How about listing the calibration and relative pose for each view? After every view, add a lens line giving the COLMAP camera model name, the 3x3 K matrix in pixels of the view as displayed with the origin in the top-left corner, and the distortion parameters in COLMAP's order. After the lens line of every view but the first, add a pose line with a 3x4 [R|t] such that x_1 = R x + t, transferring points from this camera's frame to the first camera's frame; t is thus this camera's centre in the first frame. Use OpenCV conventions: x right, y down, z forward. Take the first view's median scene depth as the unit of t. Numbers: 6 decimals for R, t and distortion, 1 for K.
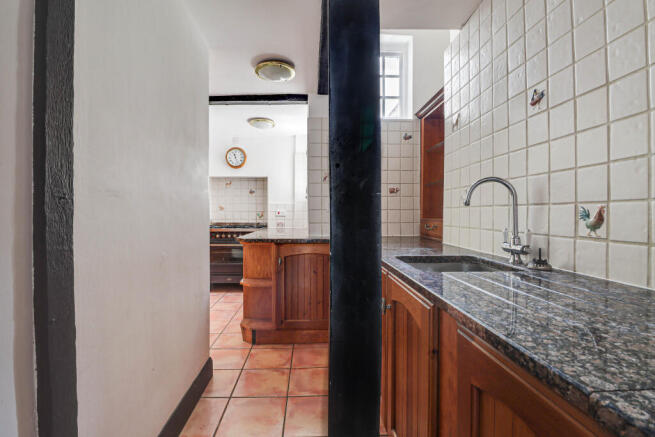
lens RADIAL K [[315.5, 0, 325.8], [0, 315.5, 215.1], [0, 0, 1]] dist [-0.000345, 0.000009]
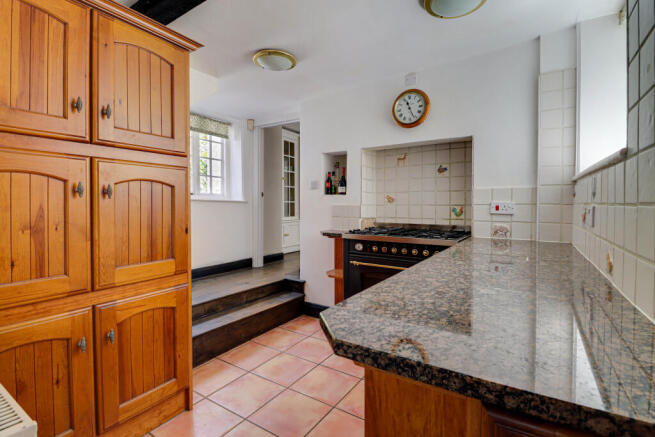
lens RADIAL K [[315.5, 0, 321.4], [0, 315.5, 209.8], [0, 0, 1]] dist [-0.000345, 0.000009]
pose [[0.800136, 0.005226, -0.599796, -0.073259], [-0.000648, 0.999969, 0.007849, -0.006988], [0.599819, -0.005891, 0.800114, 0.443575]]
